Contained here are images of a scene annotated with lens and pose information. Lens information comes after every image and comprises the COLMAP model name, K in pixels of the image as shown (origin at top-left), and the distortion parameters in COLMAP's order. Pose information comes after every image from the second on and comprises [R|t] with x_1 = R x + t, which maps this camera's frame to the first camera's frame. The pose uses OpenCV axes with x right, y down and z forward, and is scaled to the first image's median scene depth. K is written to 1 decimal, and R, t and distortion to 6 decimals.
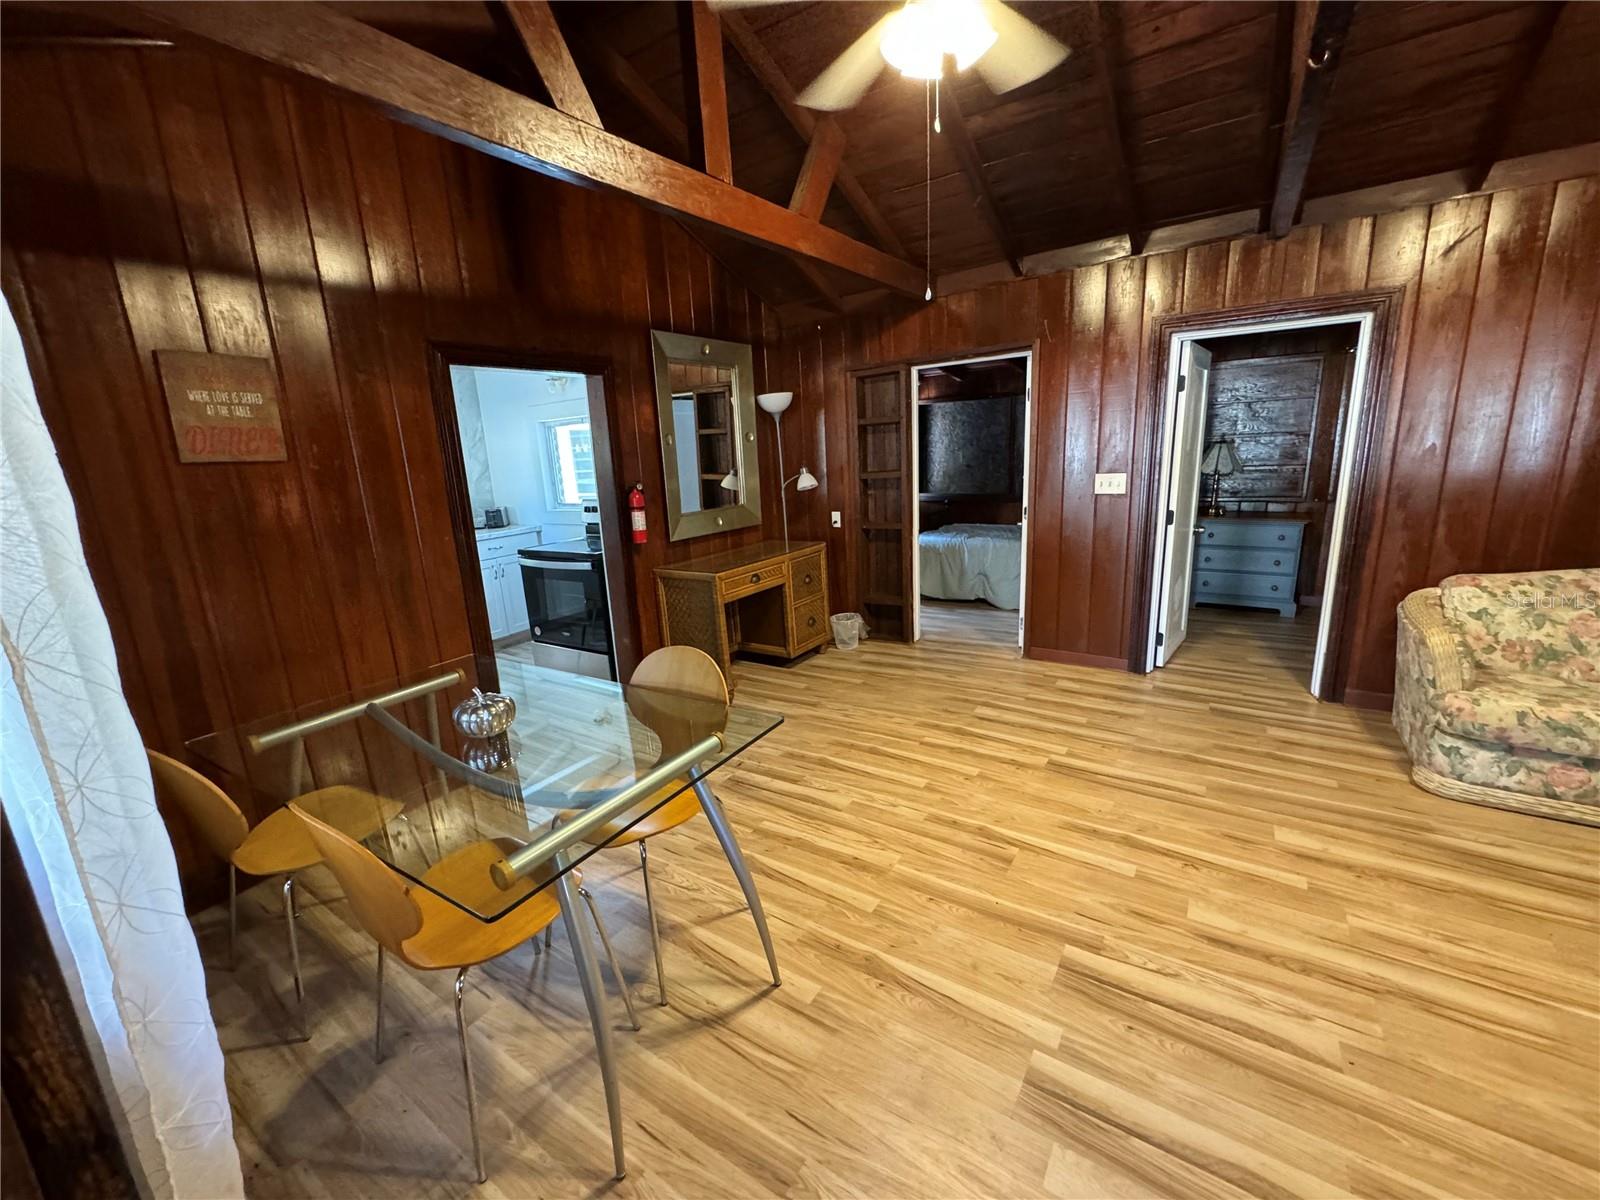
lens RADIAL K [[644.0, 0, 801.5], [0, 644.0, 598.1], [0, 0, 1]] dist [0.002835, -0.000315]
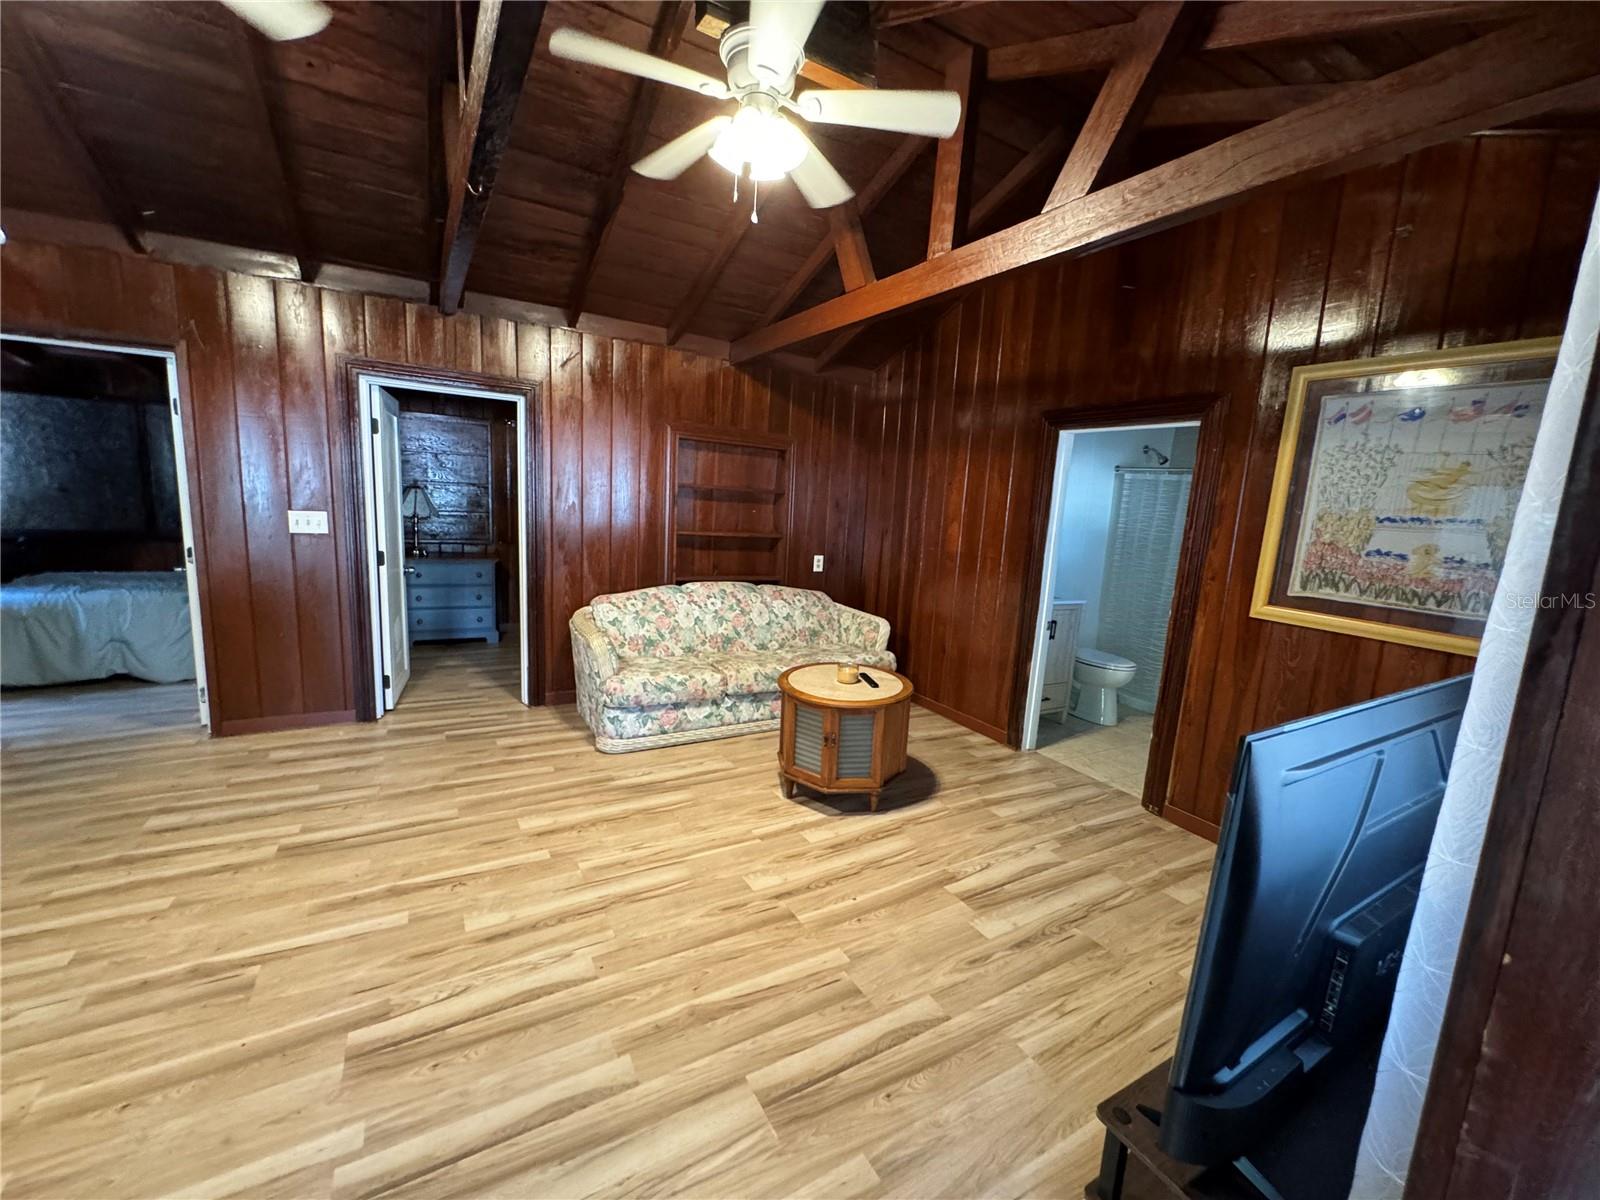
lens RADIAL K [[644.0, 0, 792.6], [0, 644.0, 598.9], [0, 0, 1]] dist [0.002835, -0.000315]
pose [[0.449936, -0.069821, 0.890327, -0.039644], [0.125723, 0.991963, 0.014256, 0.003179], [-0.884167, 0.105521, 0.455098, -0.008683]]
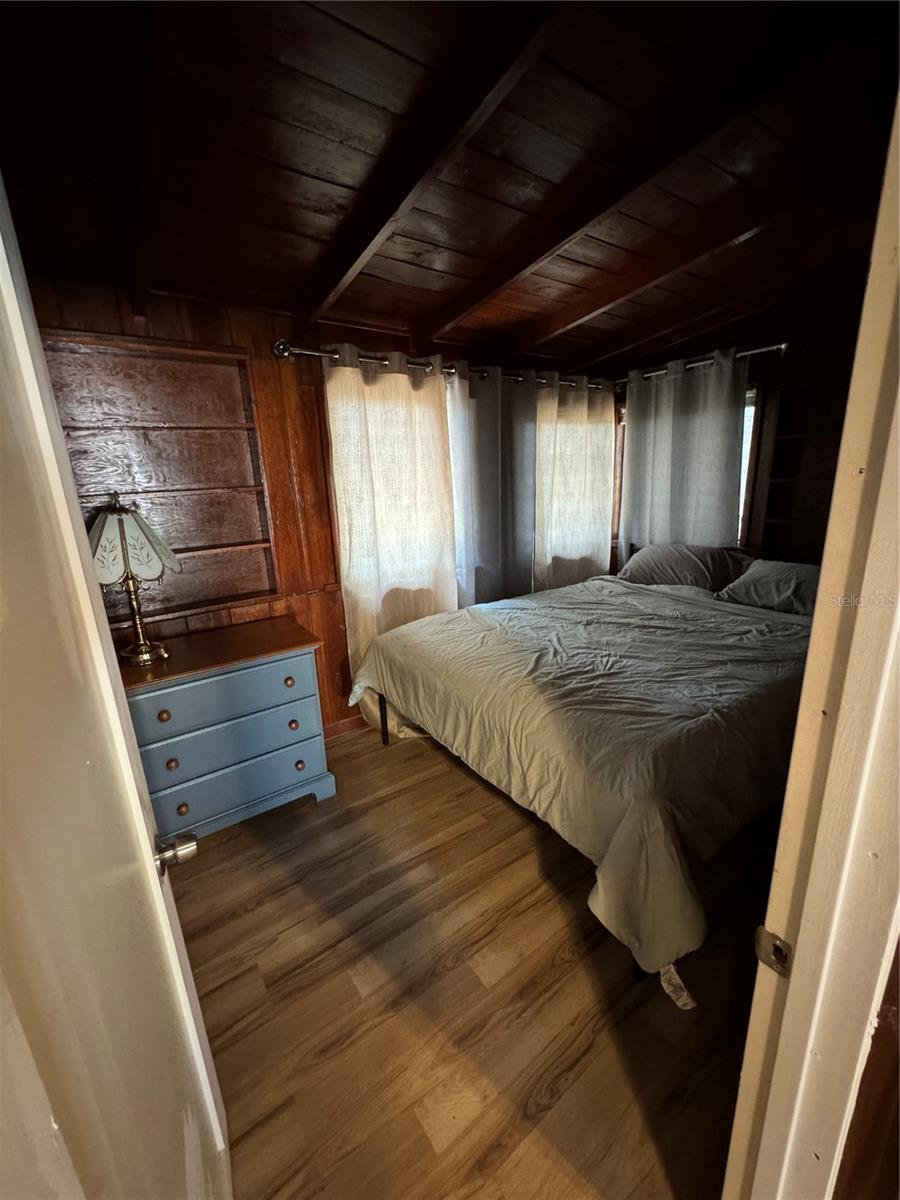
lens RADIAL K [[483.0, 0, 453.7], [0, 483.0, 600.1], [0, 0, 1]] dist [0.002835, -0.000315]
pose [[0.351697, -0.205286, 0.913327, 0.698677], [0.238374, 0.963136, 0.124690, -0.281740], [-0.905255, 0.173861, 0.387667, 1.130288]]
